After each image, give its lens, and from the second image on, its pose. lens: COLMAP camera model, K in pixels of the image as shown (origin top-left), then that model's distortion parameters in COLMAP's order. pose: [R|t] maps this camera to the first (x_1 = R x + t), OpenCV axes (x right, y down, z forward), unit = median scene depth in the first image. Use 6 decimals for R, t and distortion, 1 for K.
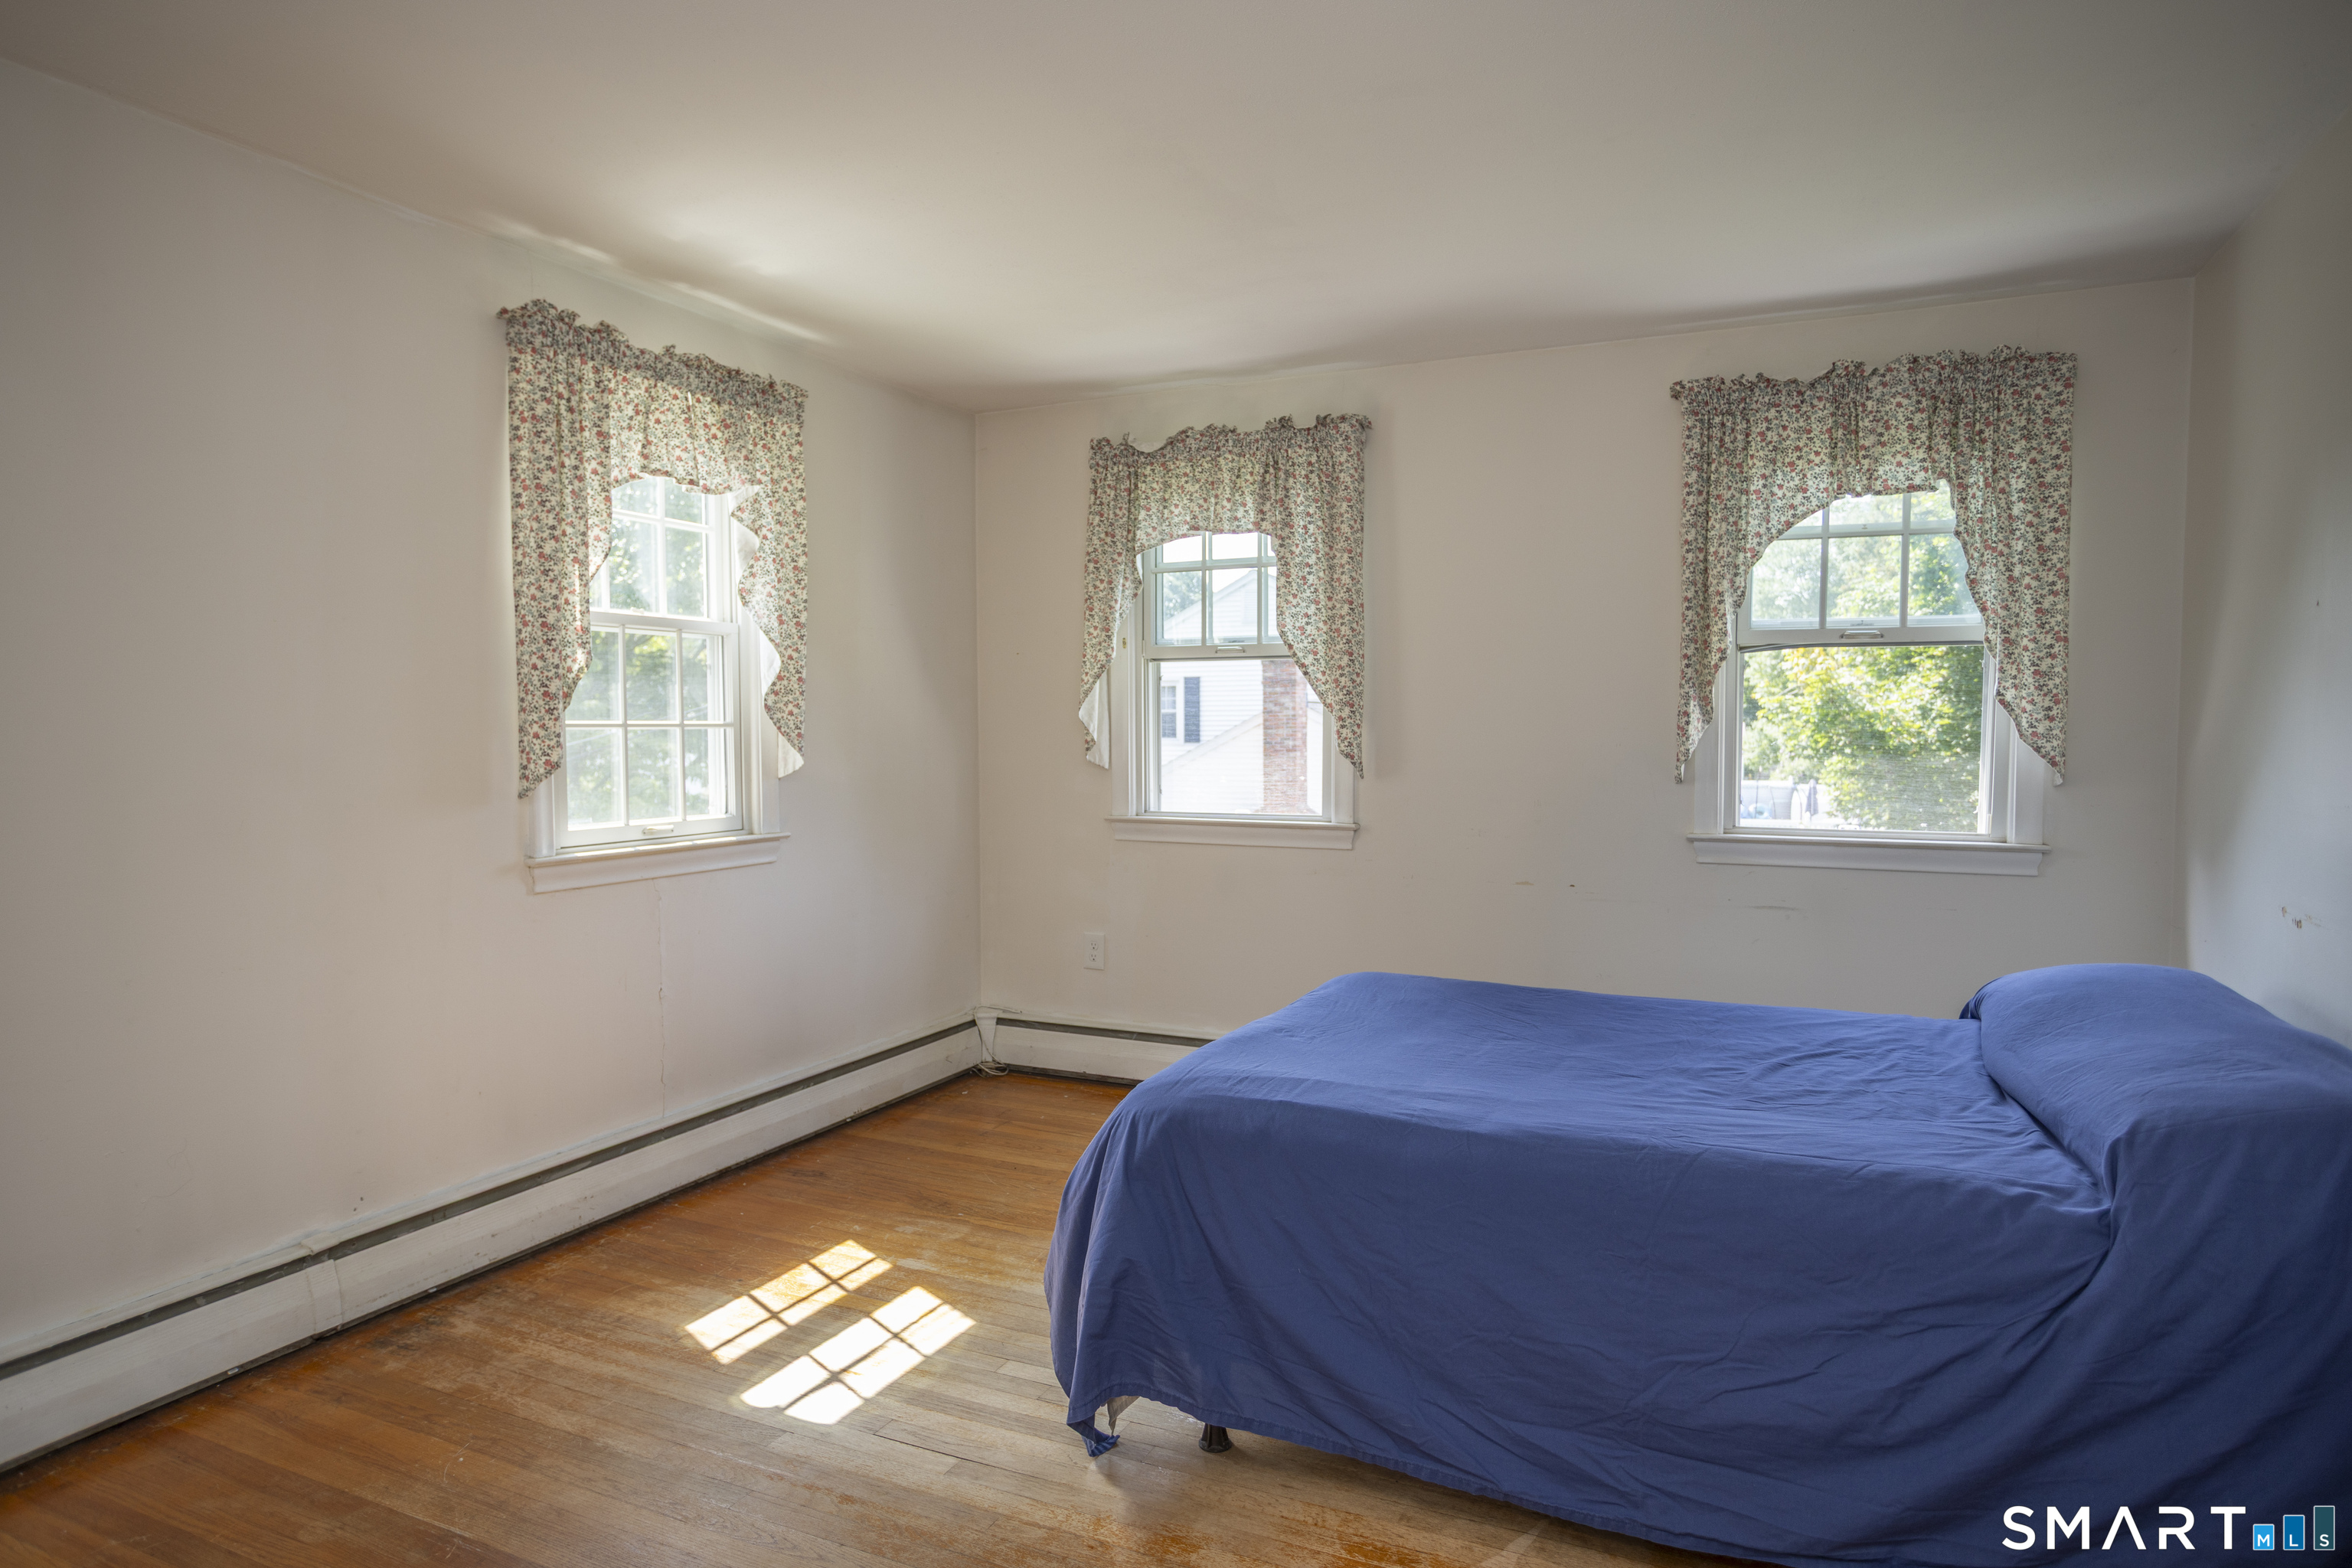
lens RADIAL K [[1389.8, 0, 1171.5], [0, 1389.8, 786.0], [0, 0, 1]] dist [-0.026162, 0.001295]
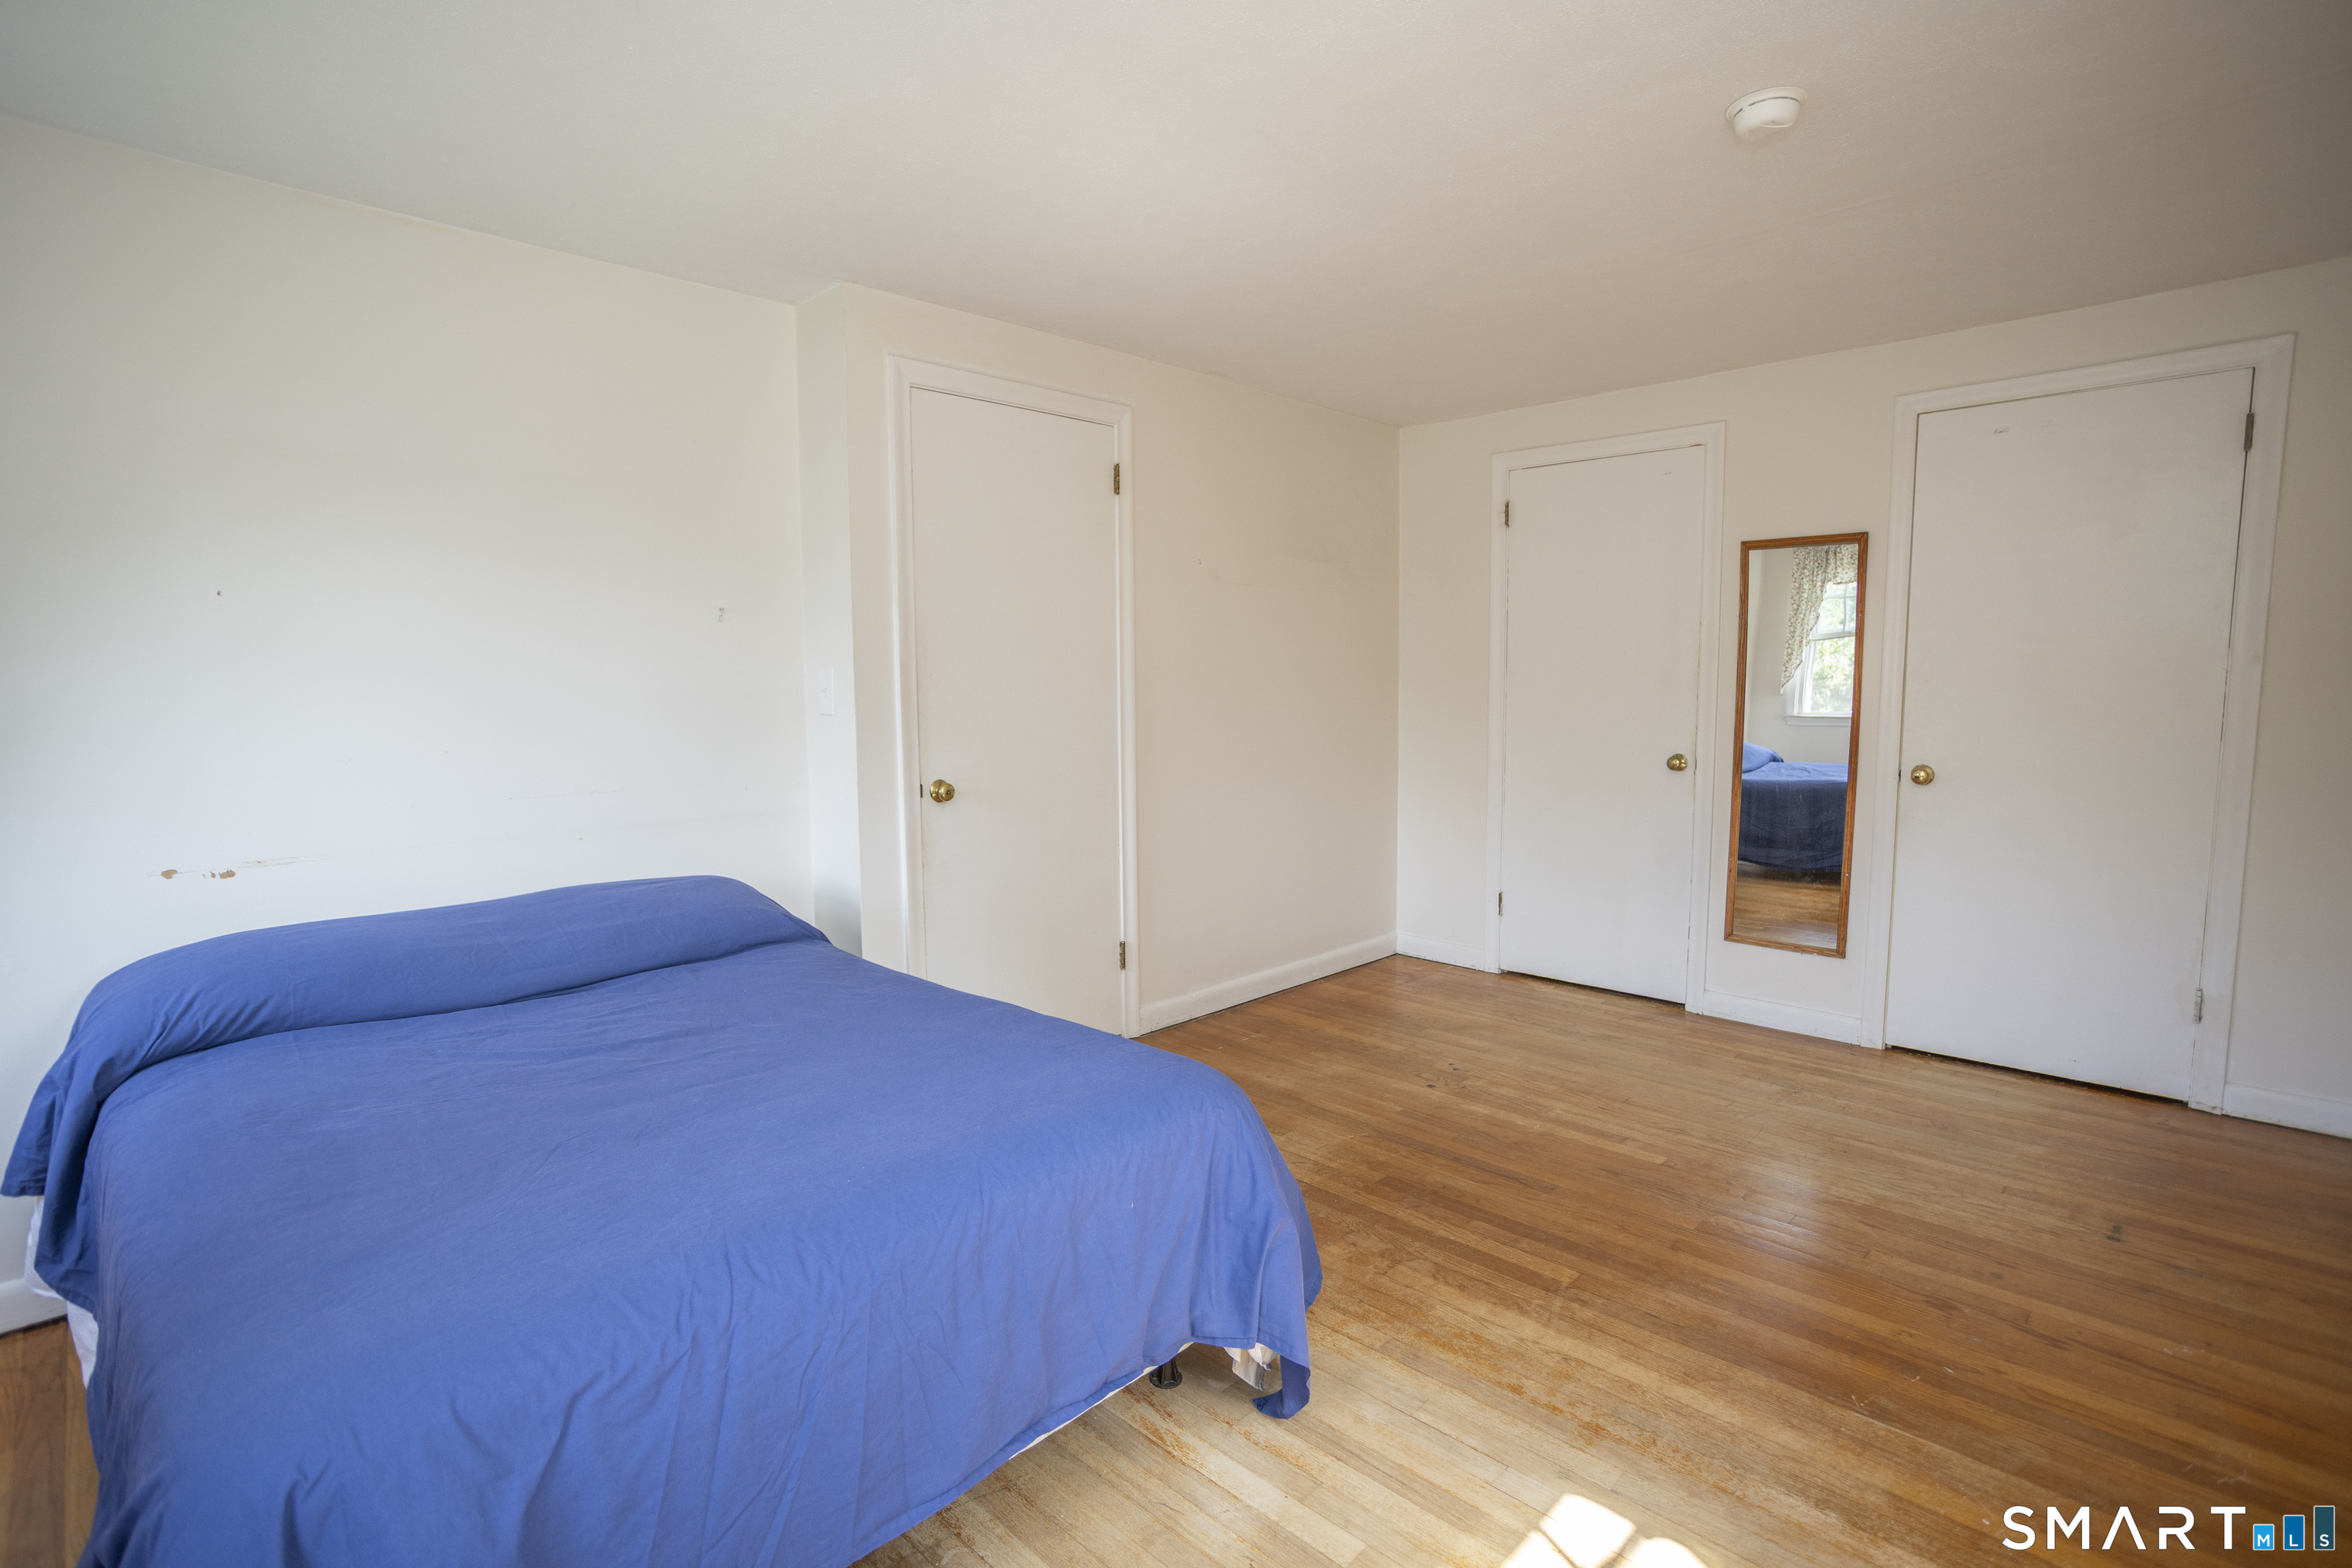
lens RADIAL K [[1138.8, 0, 1178.9], [0, 1138.8, 798.1], [0, 0, 1]] dist [-0.066370, 0.042534]
pose [[-0.946940, -0.030063, 0.320002, -0.151011], [0.017303, 0.989404, 0.144154, -0.052782], [-0.320945, 0.142042, -0.936386, 1.117107]]
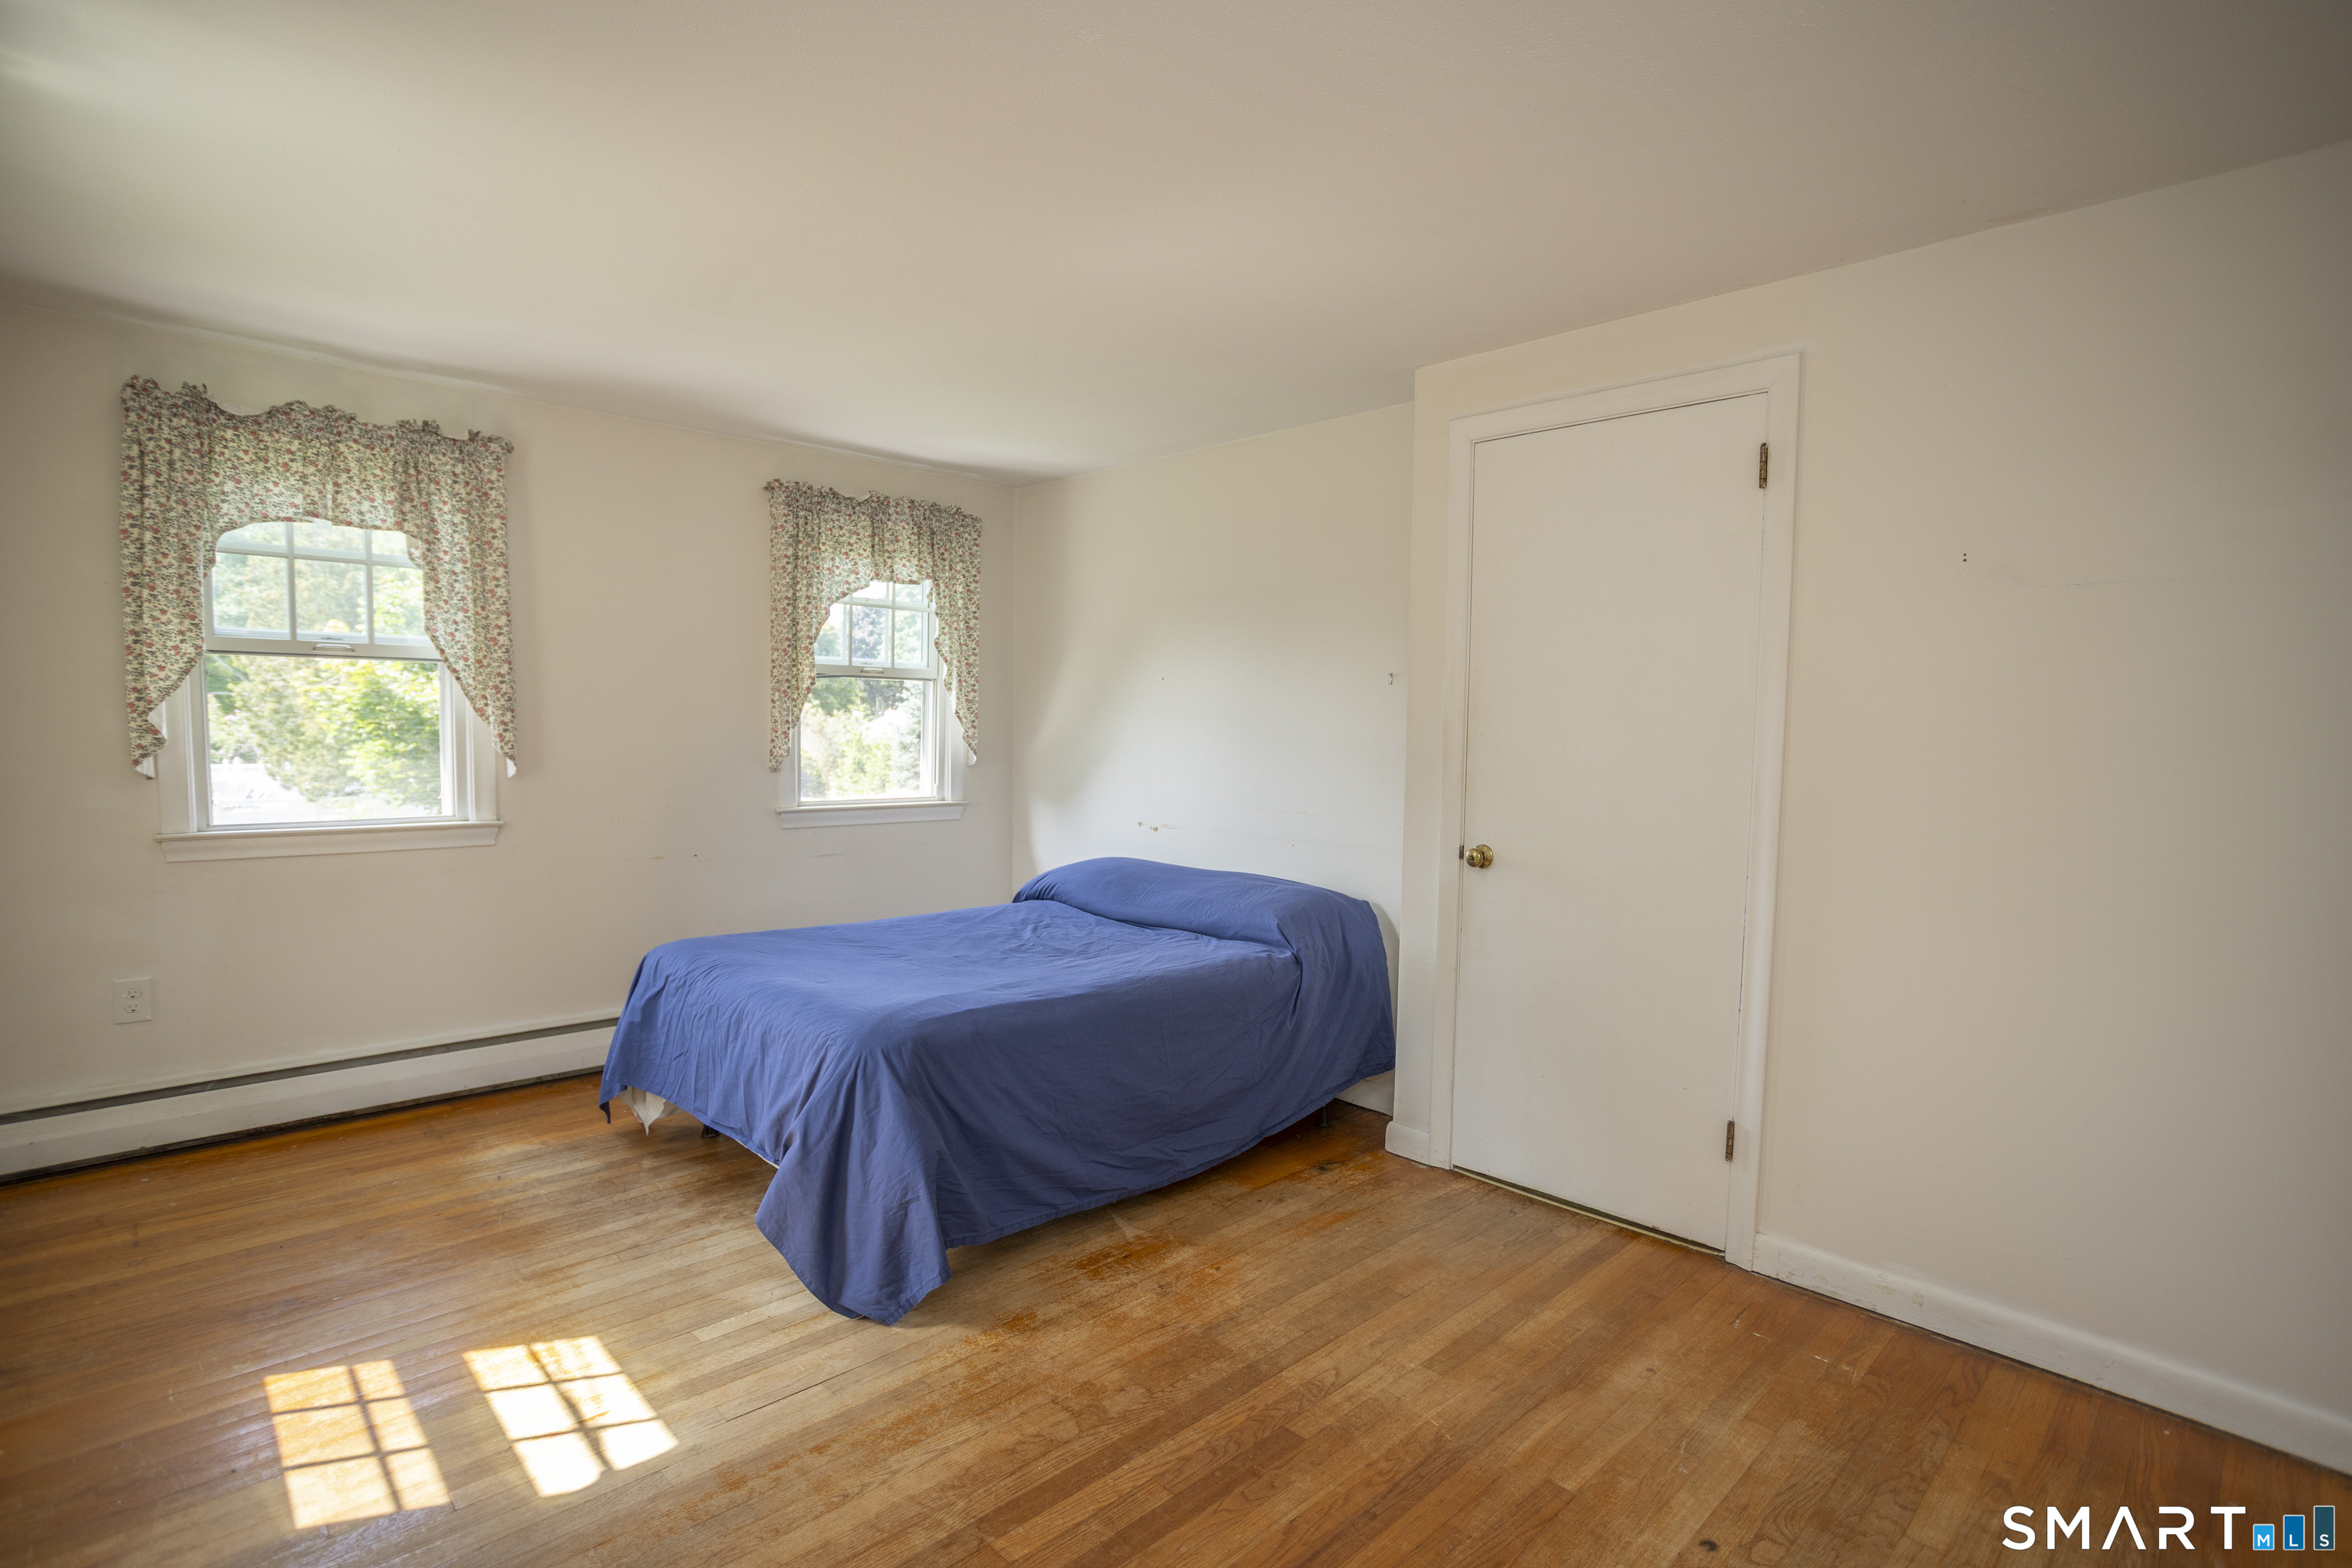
lens RADIAL K [[1130.8, 0, 1161.7], [0, 1130.8, 793.3], [0, 0, 1]] dist [-0.069613, 0.041726]
pose [[0.358846, -0.053778, 0.931846, -0.561159], [0.023844, 0.998541, 0.048445, -0.026971], [-0.933092, 0.004835, 0.359605, 0.252621]]
